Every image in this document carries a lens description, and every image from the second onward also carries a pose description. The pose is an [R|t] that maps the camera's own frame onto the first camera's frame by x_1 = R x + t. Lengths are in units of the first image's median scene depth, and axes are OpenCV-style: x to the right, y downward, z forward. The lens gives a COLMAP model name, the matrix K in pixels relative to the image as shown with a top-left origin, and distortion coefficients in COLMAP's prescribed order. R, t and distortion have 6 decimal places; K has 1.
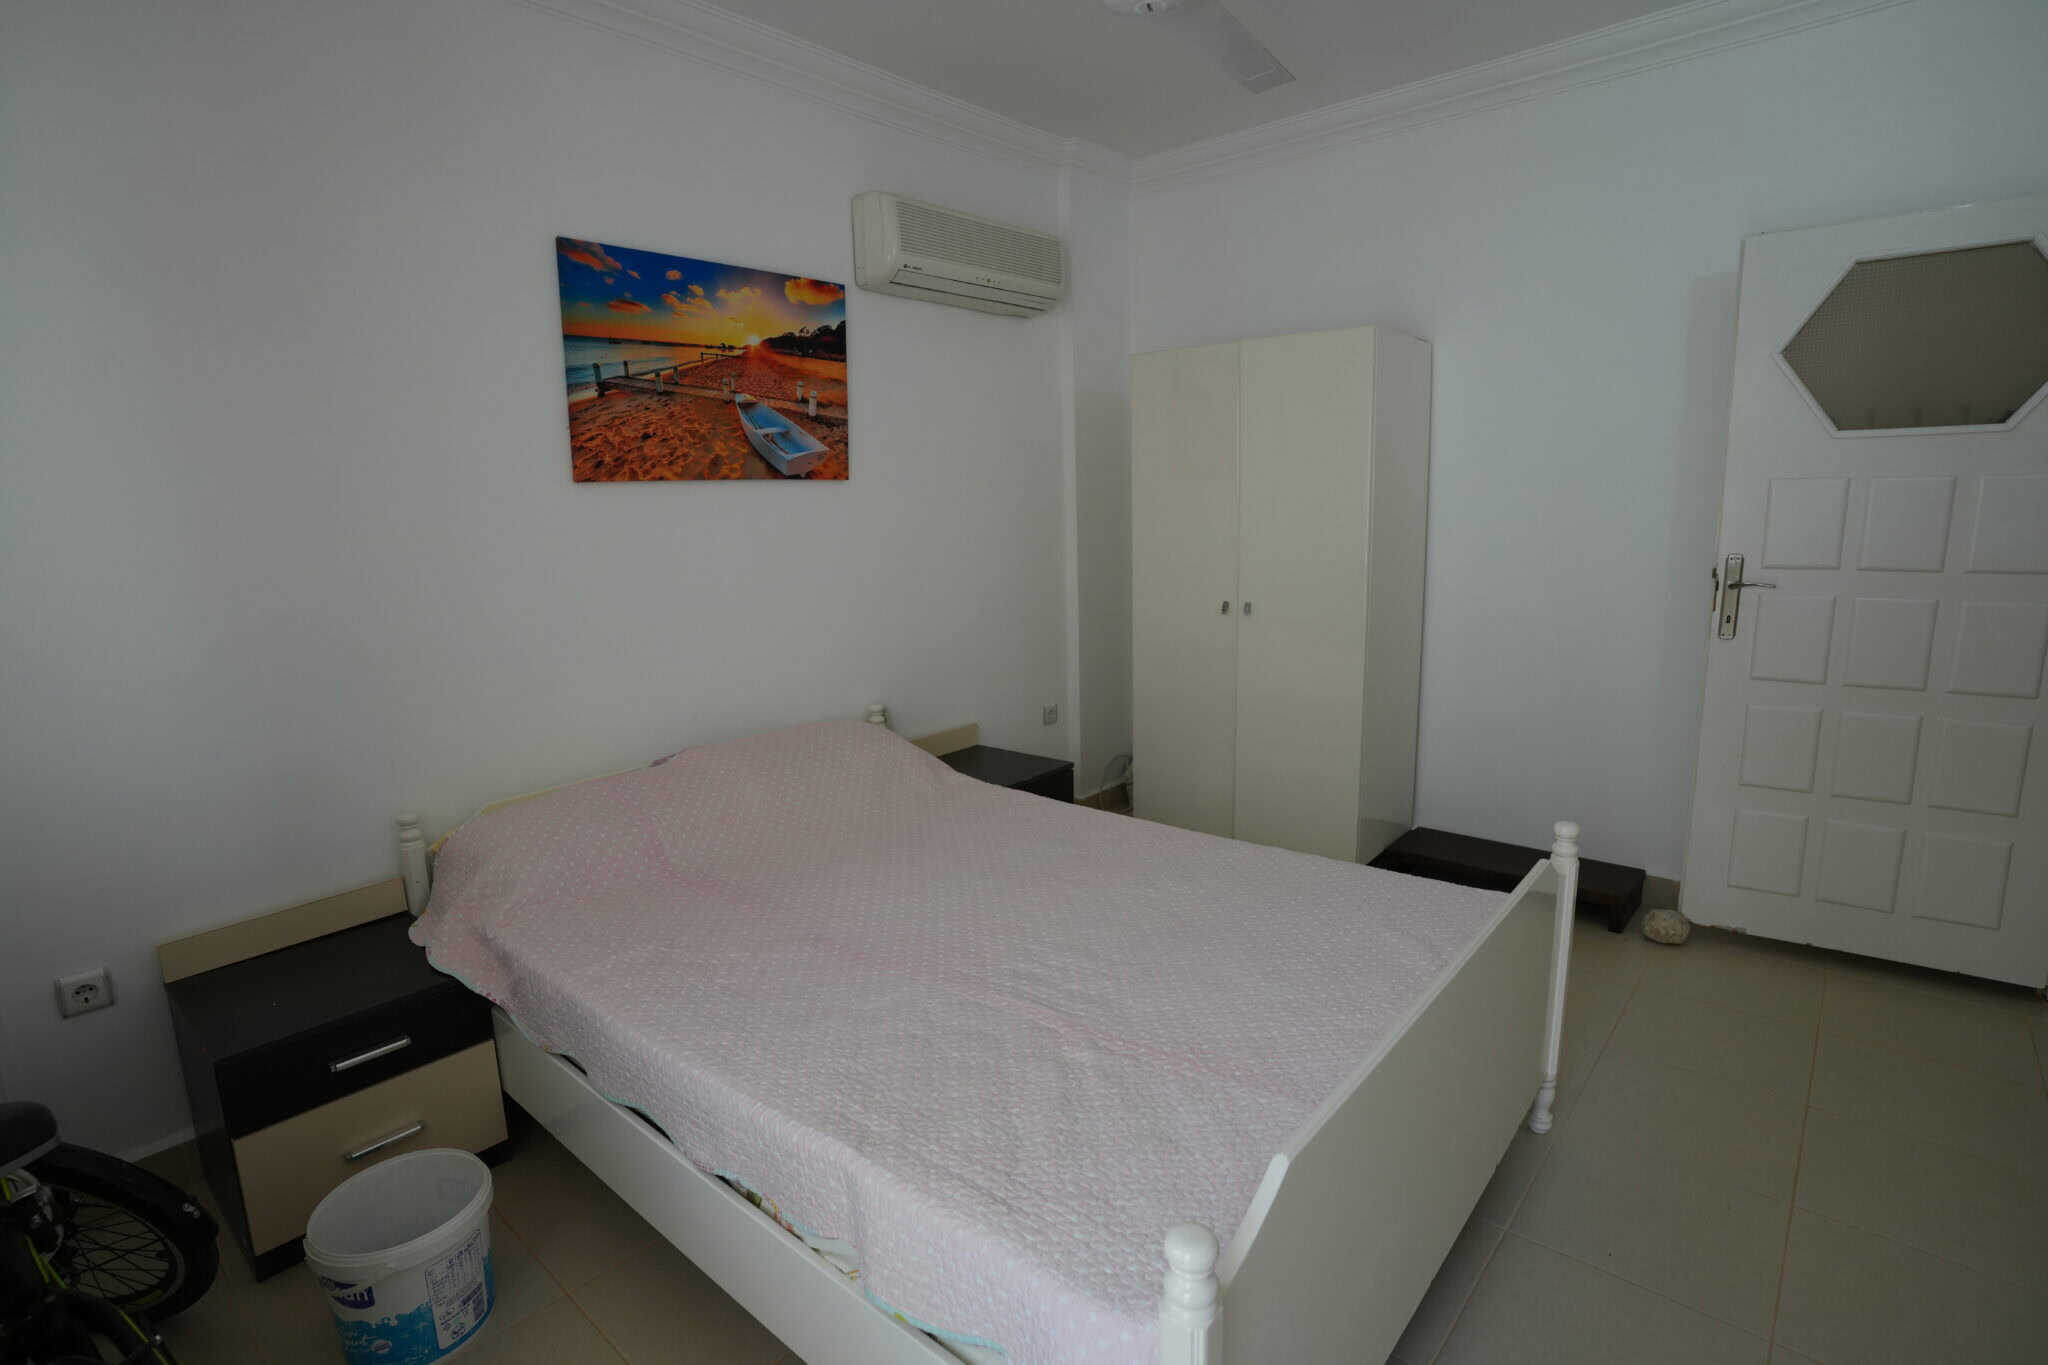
lens RADIAL K [[1004.0, 0, 1021.8], [0, 1004.0, 680.1], [0, 0, 1]] dist [-0.084952, 0.041194]
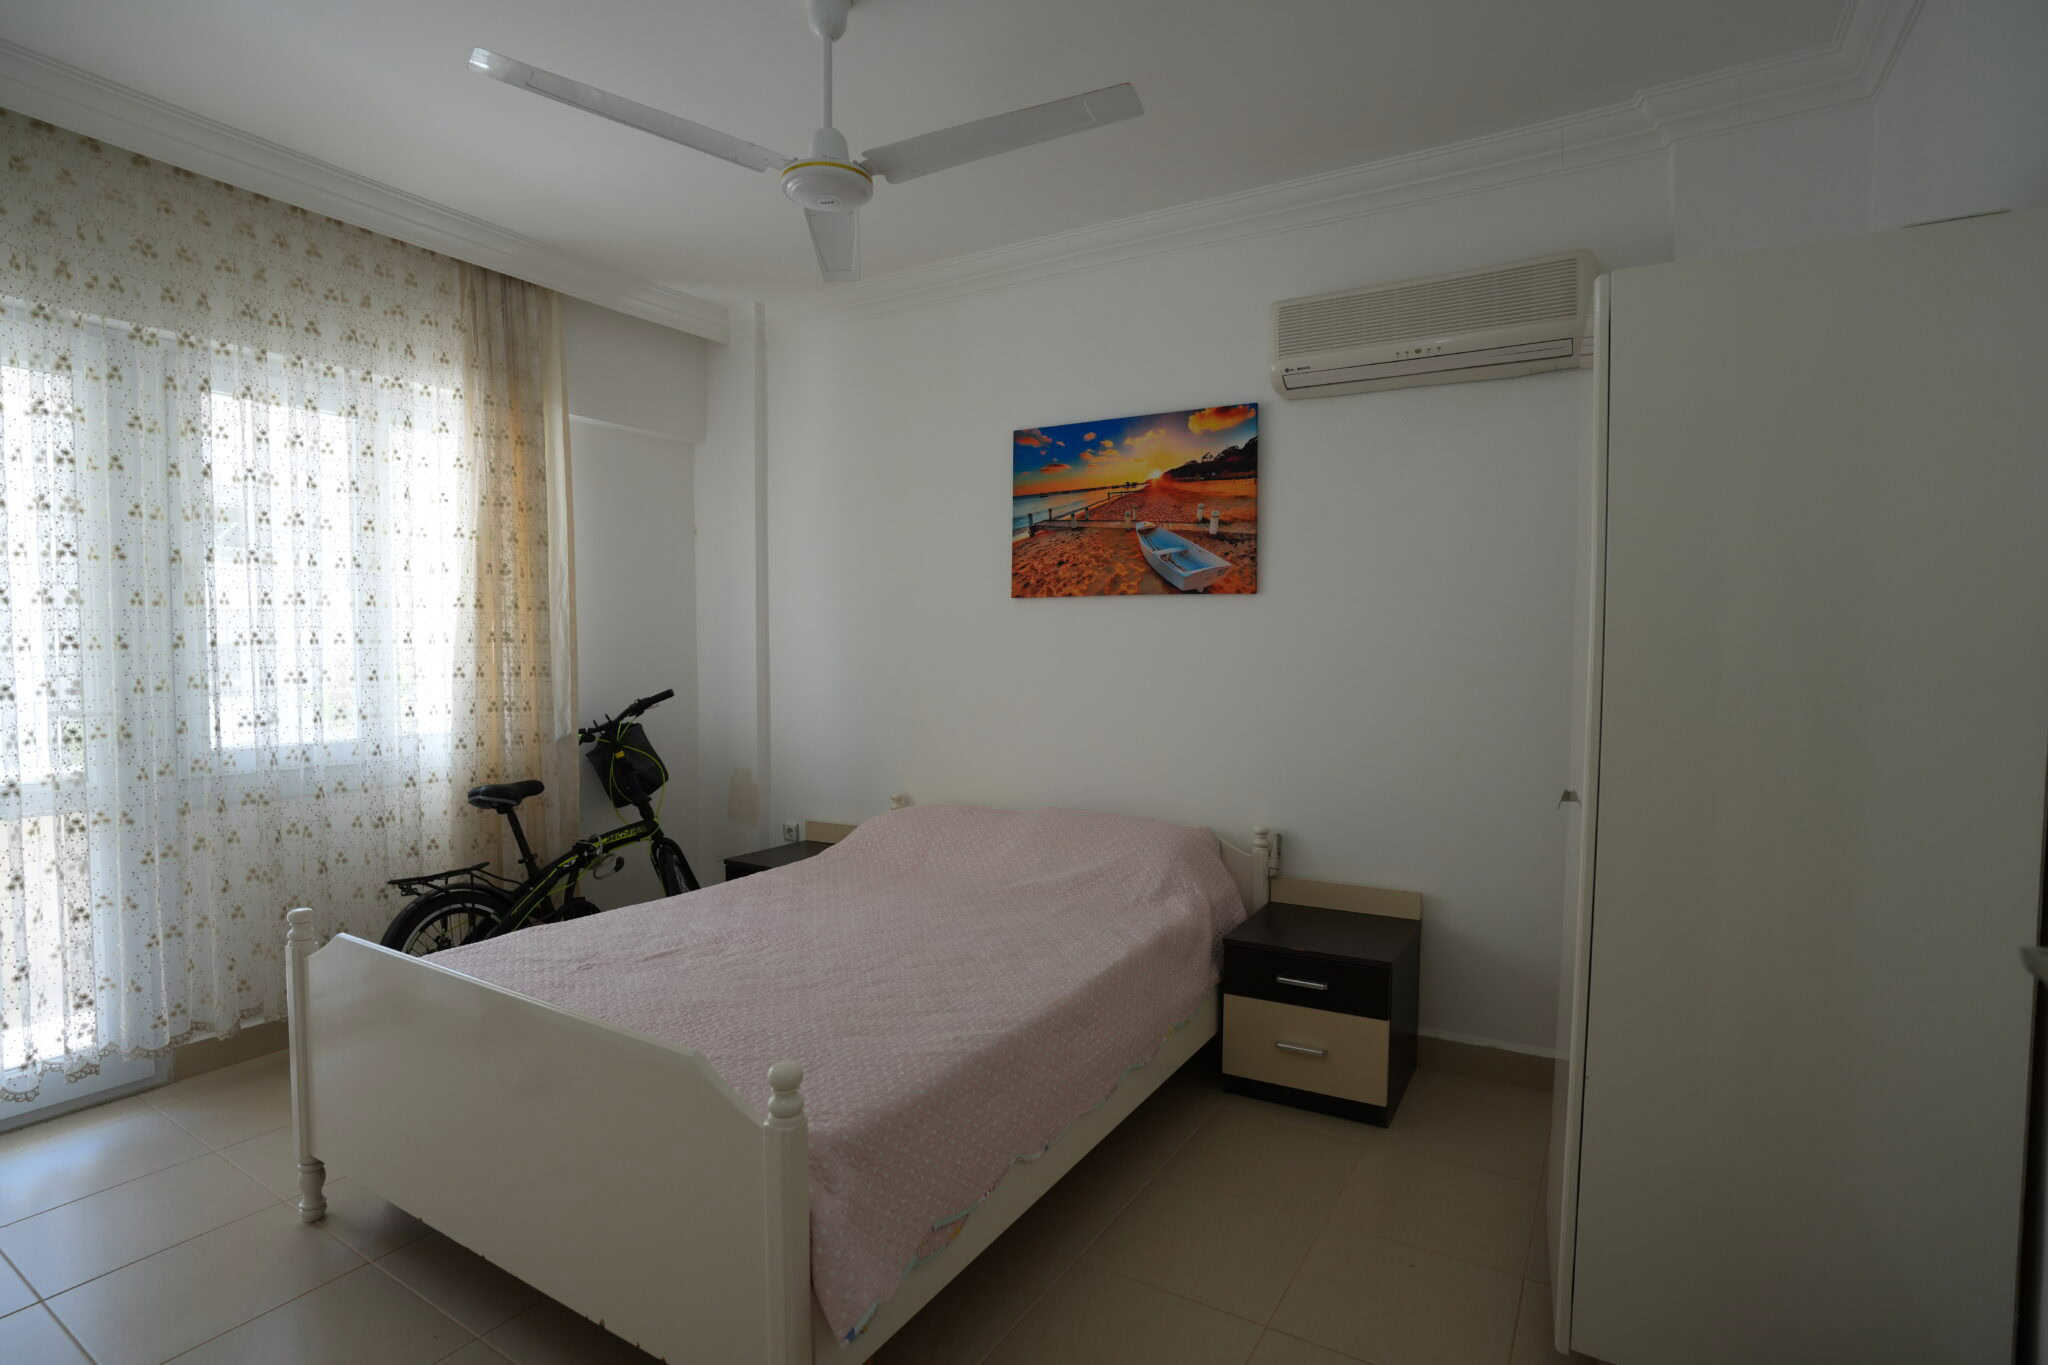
lens RADIAL K [[1004.0, 0, 1021.8], [0, 1004.0, 680.1], [0, 0, 1]] dist [-0.084952, 0.041194]
pose [[0.167267, 0.063839, -0.983843, 0.862905], [-0.184619, 0.982278, 0.032349, -0.118733], [0.968472, 0.176225, 0.176089, 0.691601]]
